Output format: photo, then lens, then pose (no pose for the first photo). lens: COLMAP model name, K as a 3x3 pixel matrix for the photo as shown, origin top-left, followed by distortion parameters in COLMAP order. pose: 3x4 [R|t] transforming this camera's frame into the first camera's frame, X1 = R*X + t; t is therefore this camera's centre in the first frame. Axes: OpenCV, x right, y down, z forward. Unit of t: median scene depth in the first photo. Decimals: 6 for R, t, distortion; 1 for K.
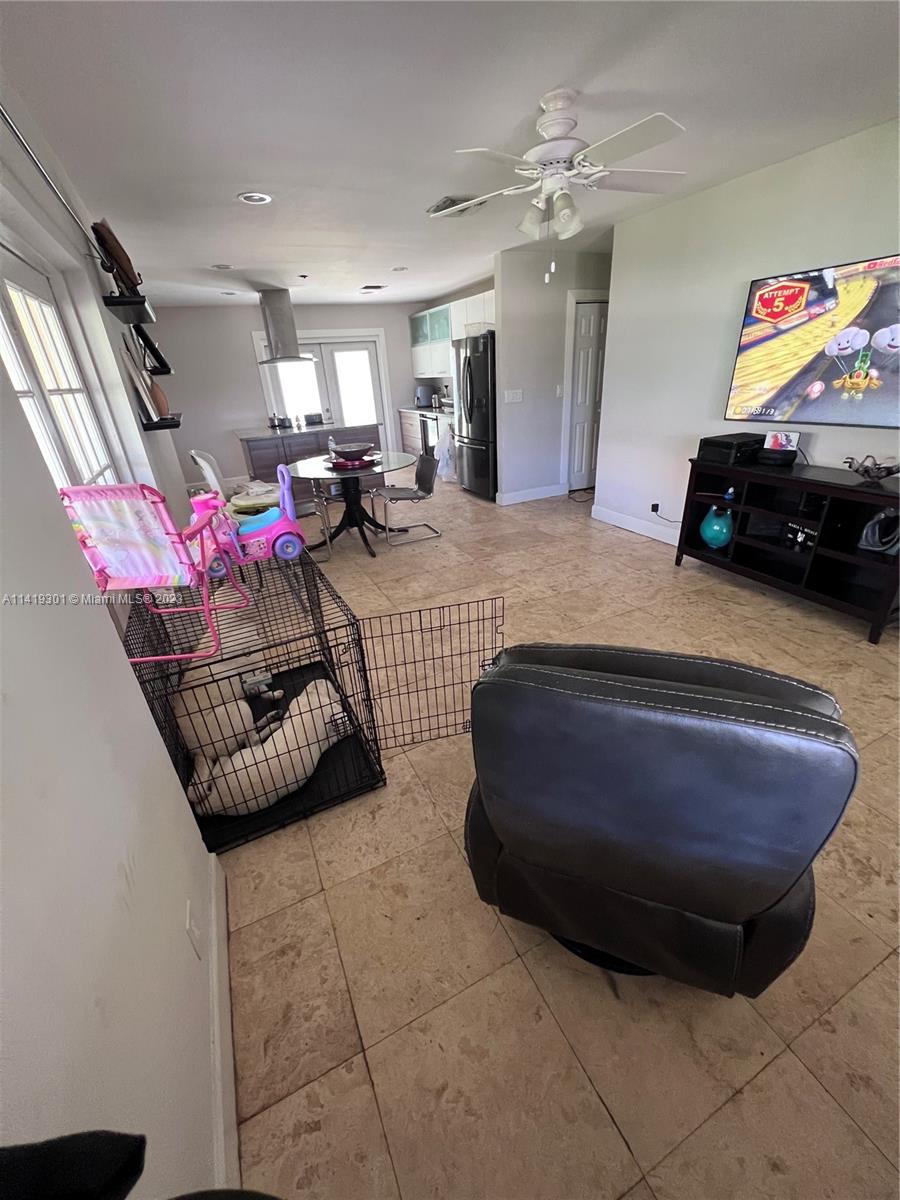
lens RADIAL K [[481.1, 0, 450.3], [0, 481.1, 599.5], [0, 0, 1]] dist [-0.001378, -0.000647]
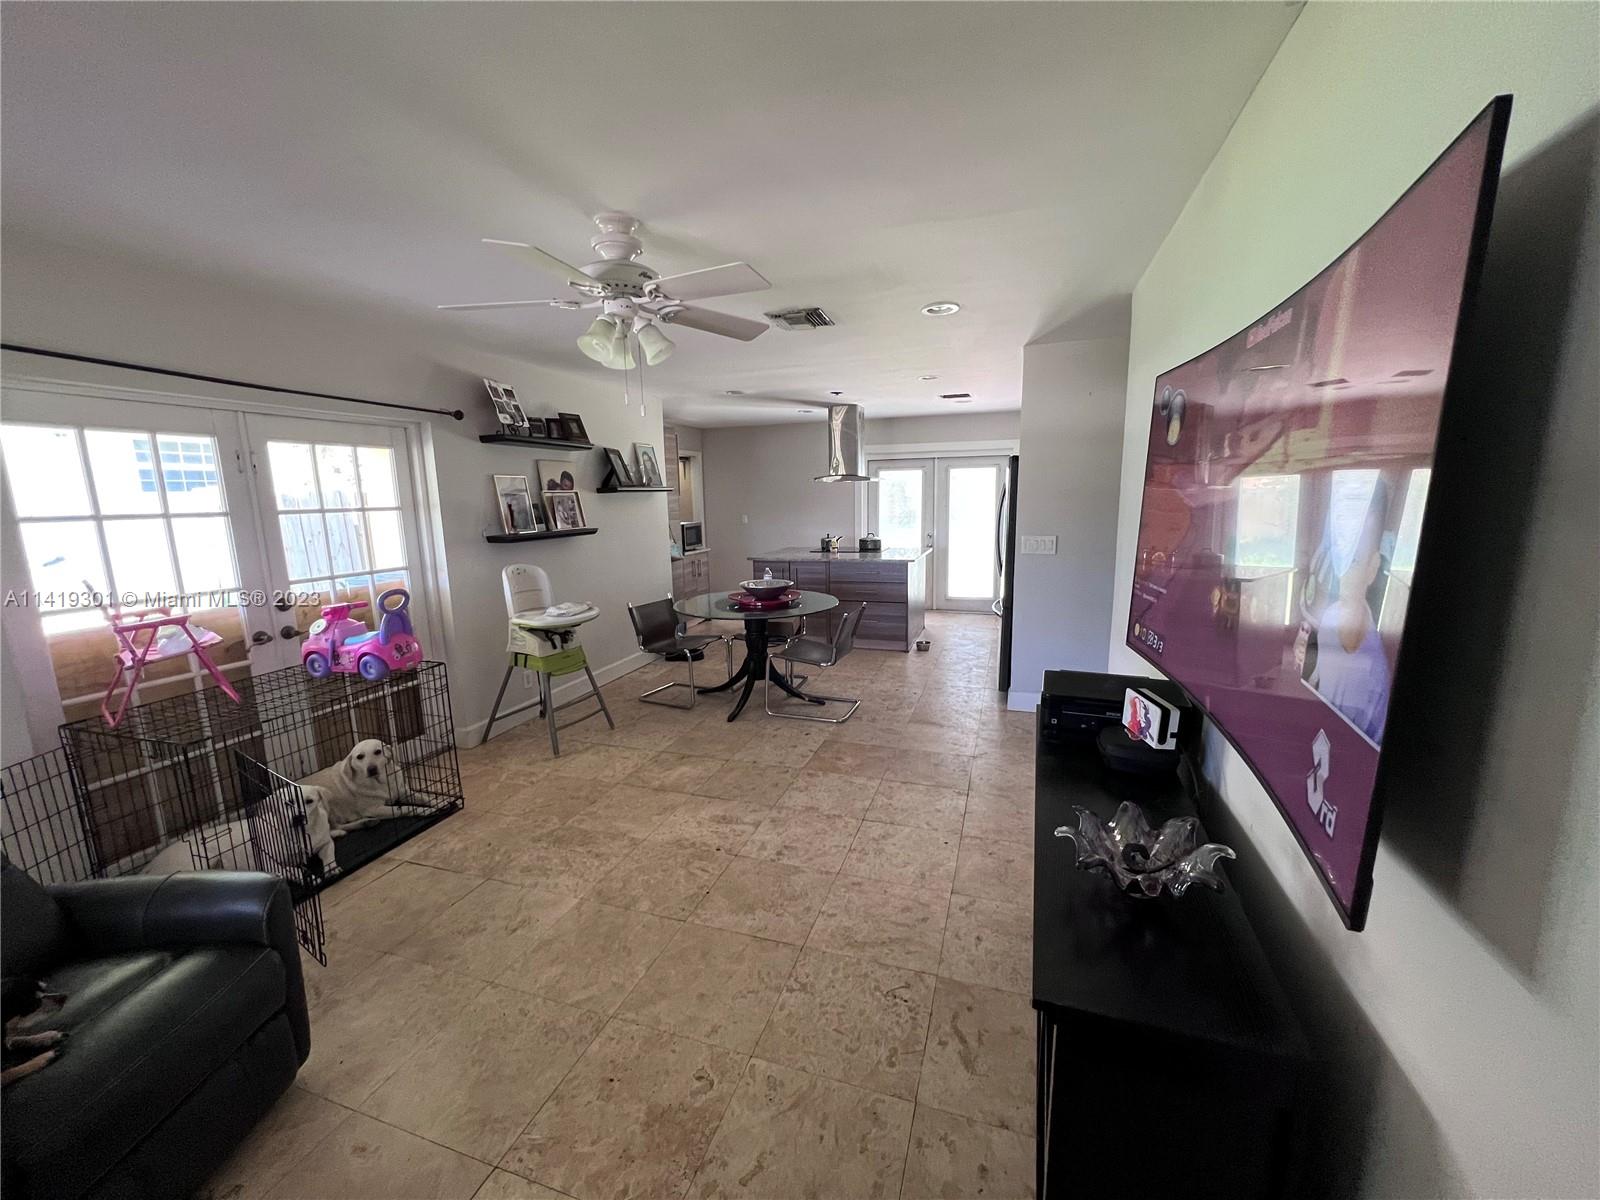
lens RADIAL K [[641.5, 0, 802.2], [0, 641.5, 602.3], [0, 0, 1]] dist [-0.001378, -0.000647]
pose [[0.714164, 0.164437, -0.680390, 0.660605], [-0.327209, 0.937703, -0.116826, -0.207800], [0.618793, 0.306063, 0.723478, 0.306108]]
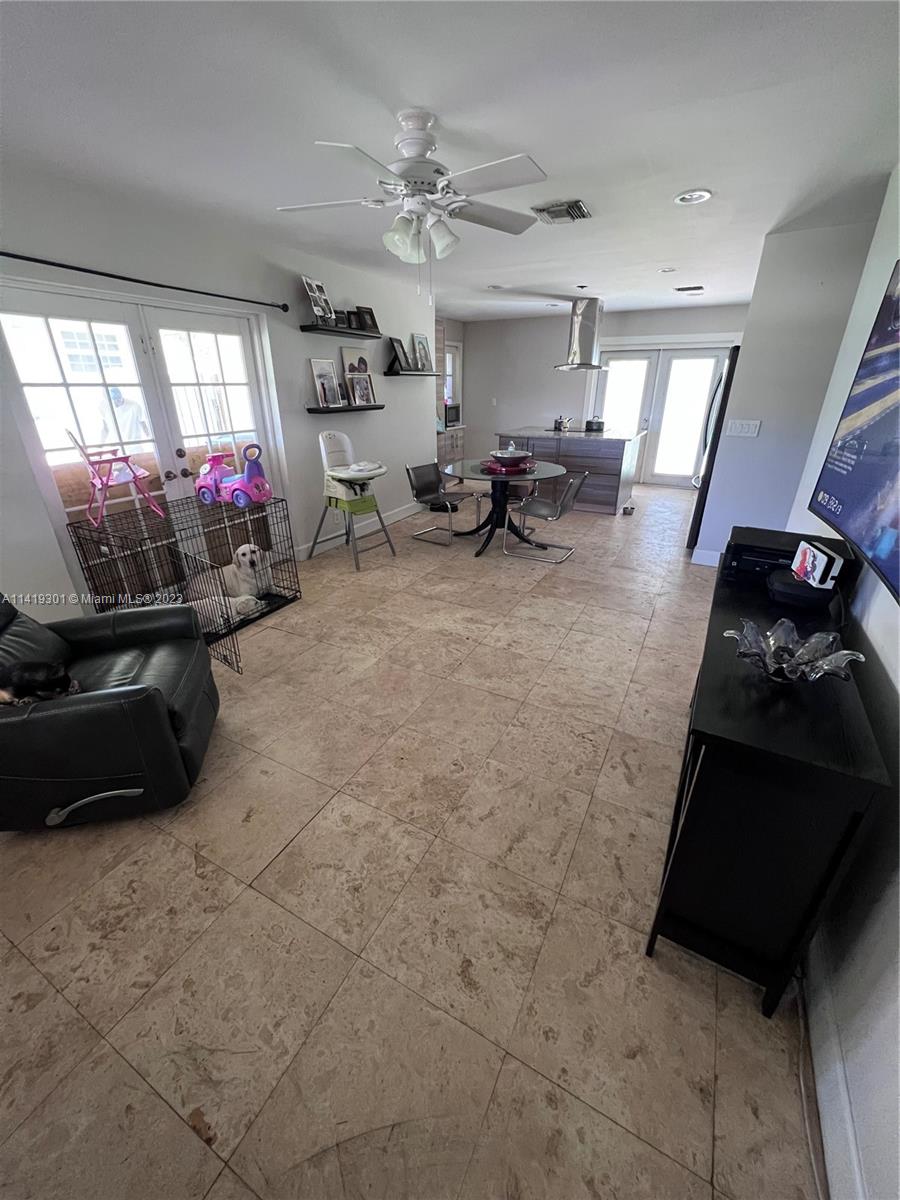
lens RADIAL K [[481.1, 0, 447.6], [0, 481.1, 600.7], [0, 0, 1]] dist [-0.001378, -0.000647]
pose [[0.585435, 0.388142, -0.711767, 0.668541], [-0.383192, 0.906164, 0.178972, -0.185724], [0.714444, 0.167967, 0.679233, 0.281939]]
